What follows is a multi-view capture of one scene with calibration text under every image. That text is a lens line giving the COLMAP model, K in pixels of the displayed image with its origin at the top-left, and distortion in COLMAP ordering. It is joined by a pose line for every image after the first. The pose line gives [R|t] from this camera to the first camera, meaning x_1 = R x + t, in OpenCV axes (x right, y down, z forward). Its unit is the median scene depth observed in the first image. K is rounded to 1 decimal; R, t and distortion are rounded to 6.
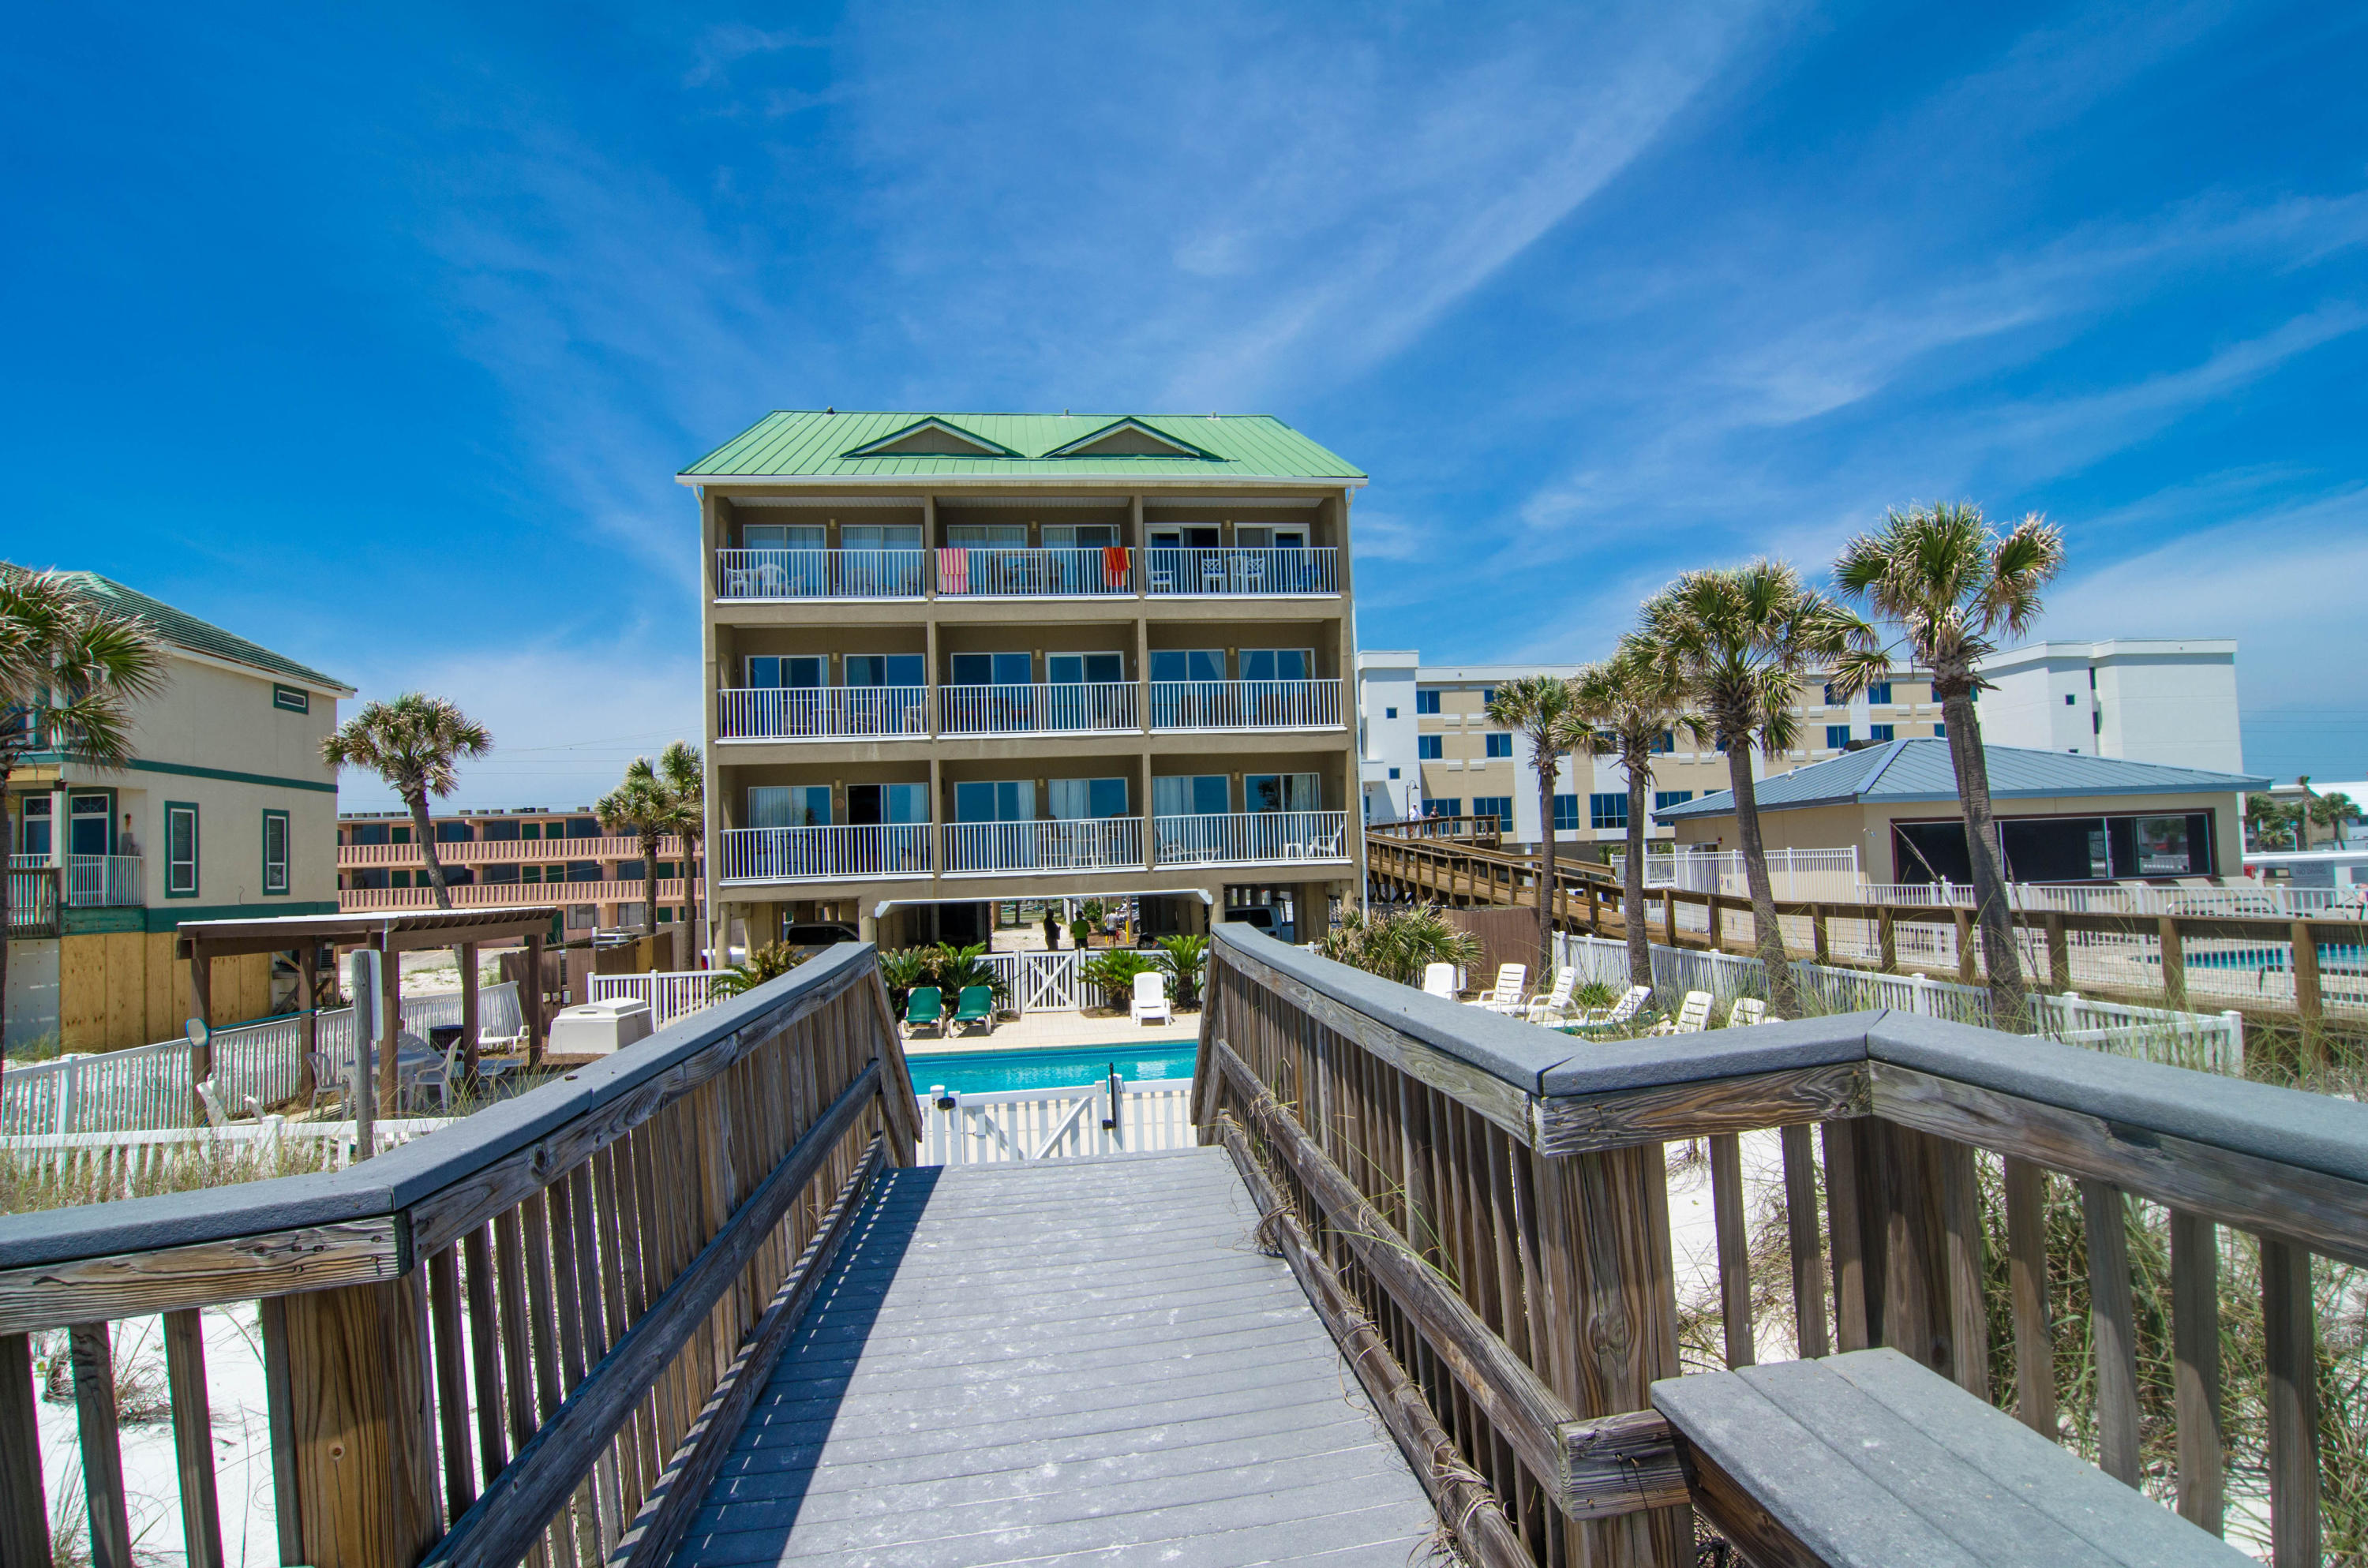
lens RADIAL K [[1264.8, 0, 1191.7], [0, 1264.8, 814.9], [0, 0, 1]] dist [-0.008948, -0.010461]
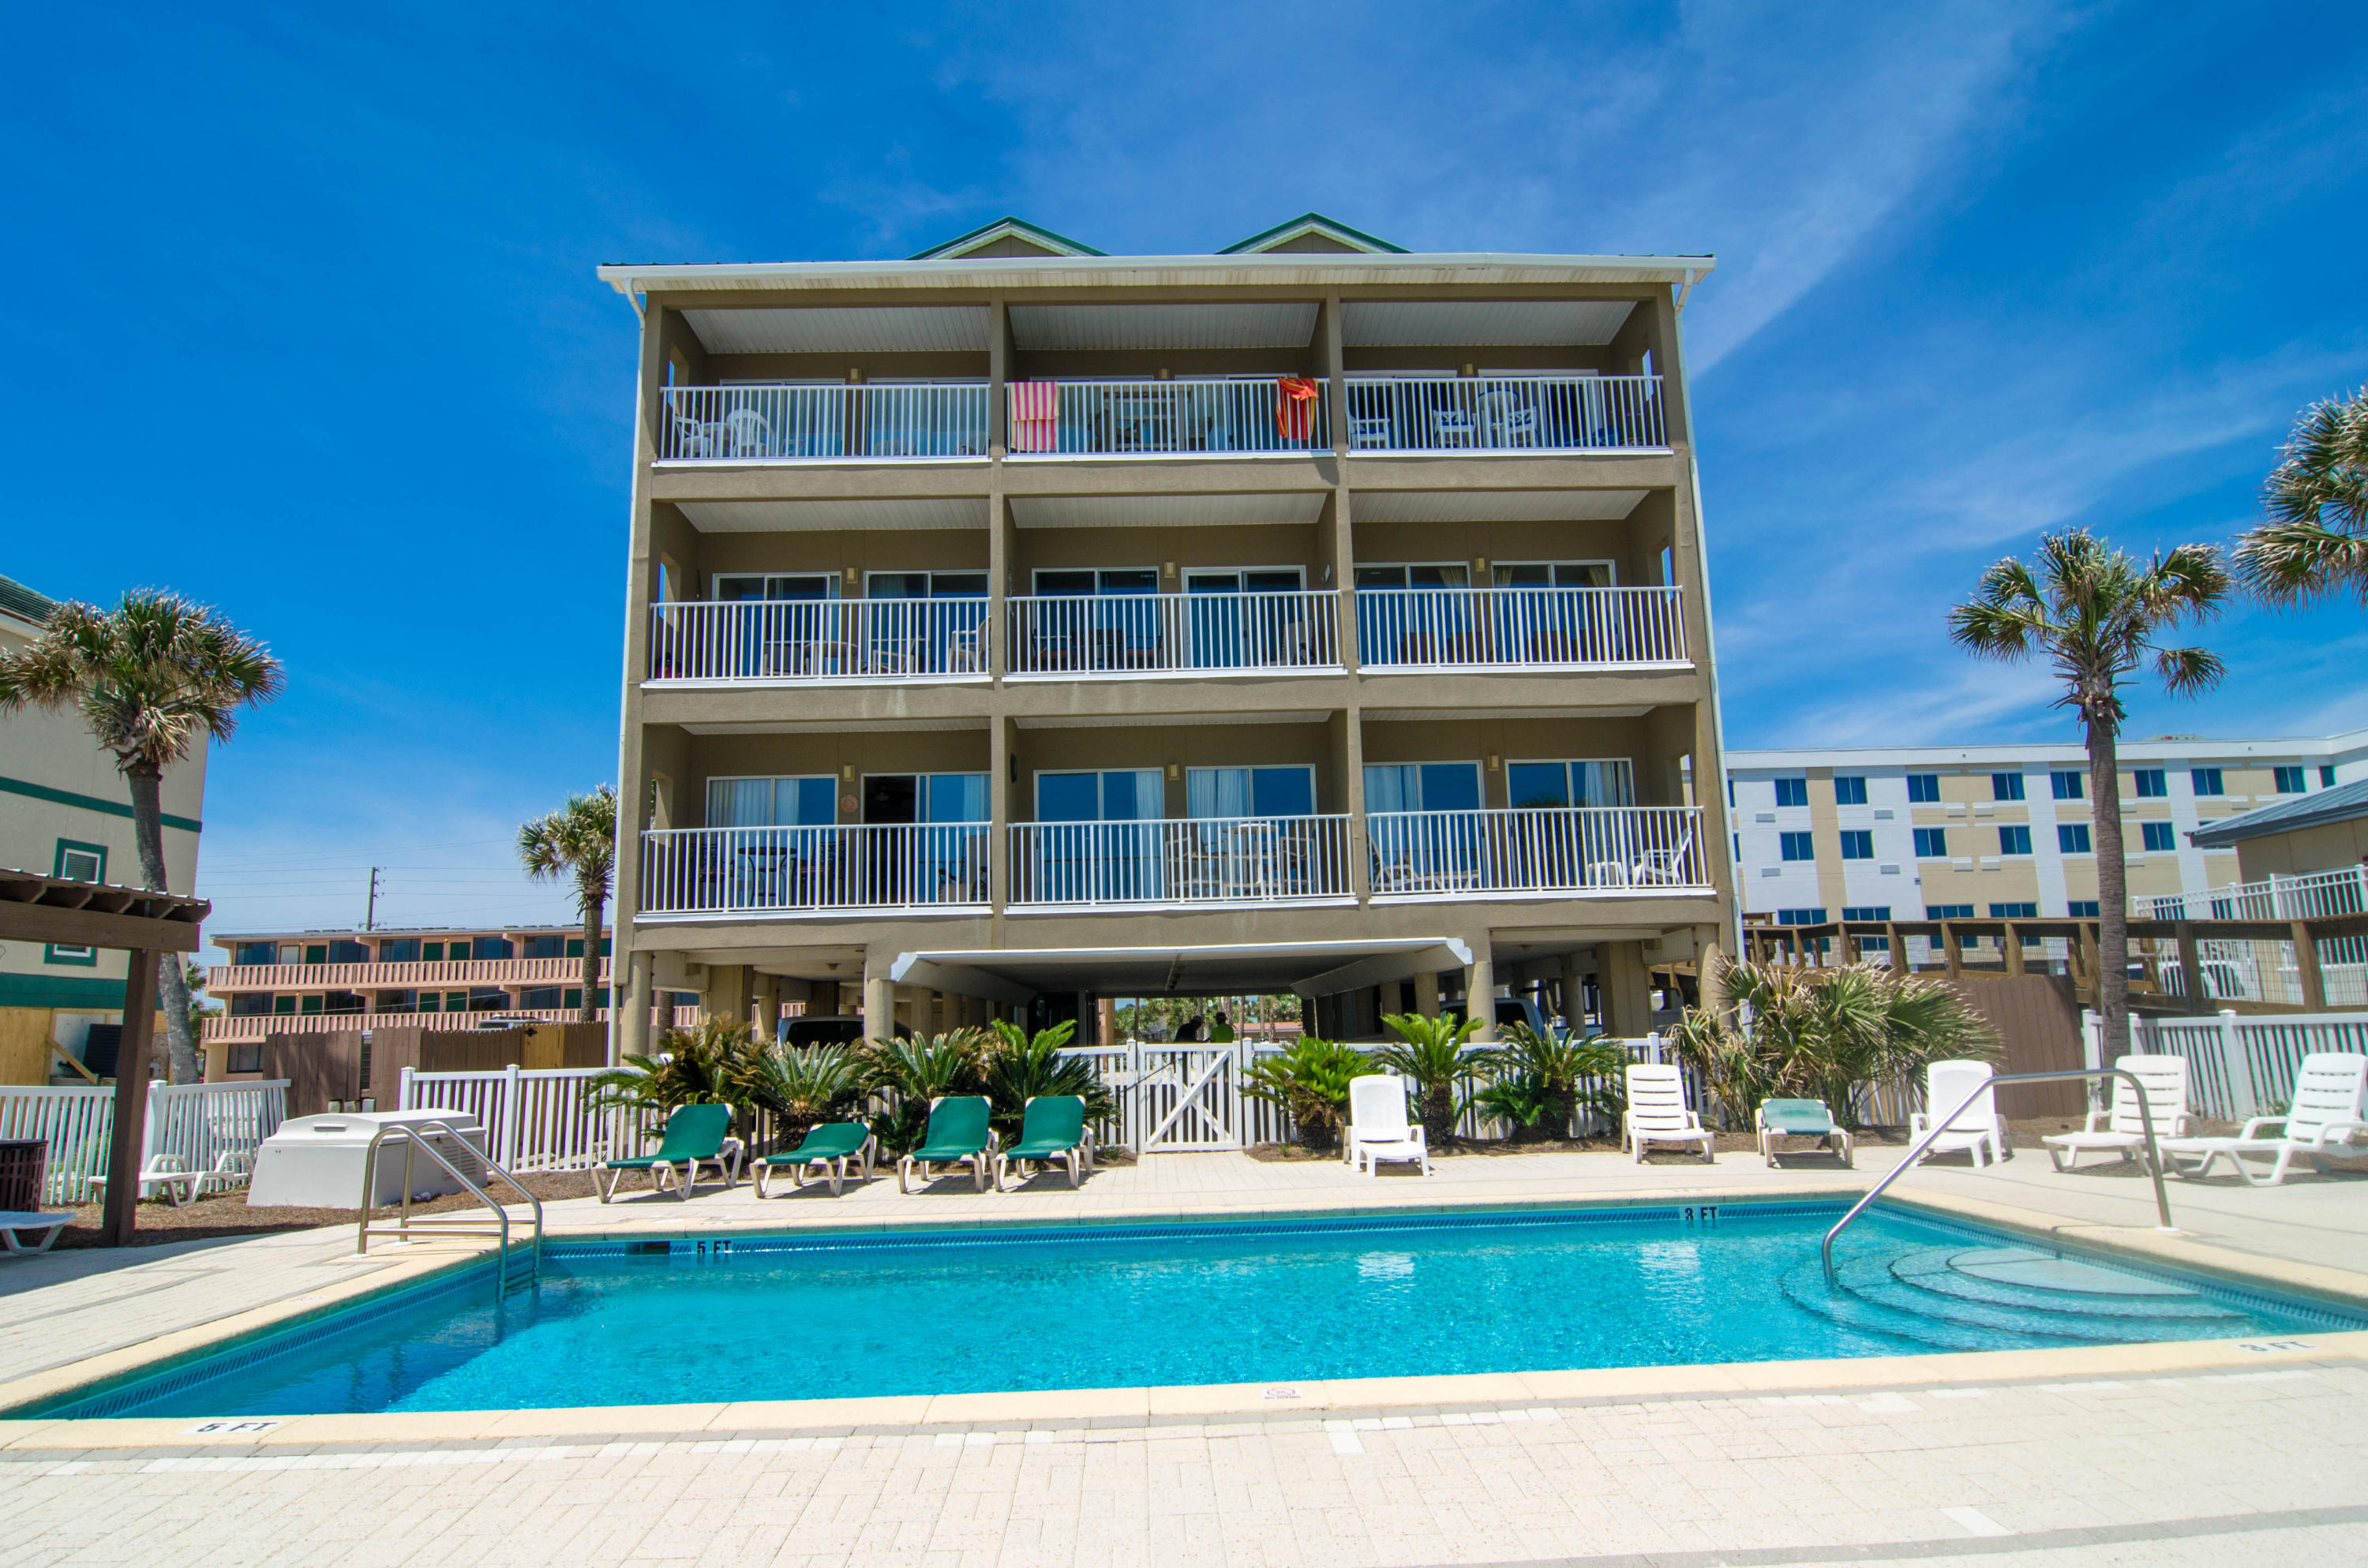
lens RADIAL K [[1227.5, 0, 1180.1], [0, 1227.5, 836.9], [0, 0, 1]] dist [-0.008985, -0.000629]
pose [[0.995053, -0.008735, -0.098958, -0.060097], [-0.003292, 0.992680, -0.120728, 0.081552], [0.099288, 0.120456, 0.987741, 0.438198]]
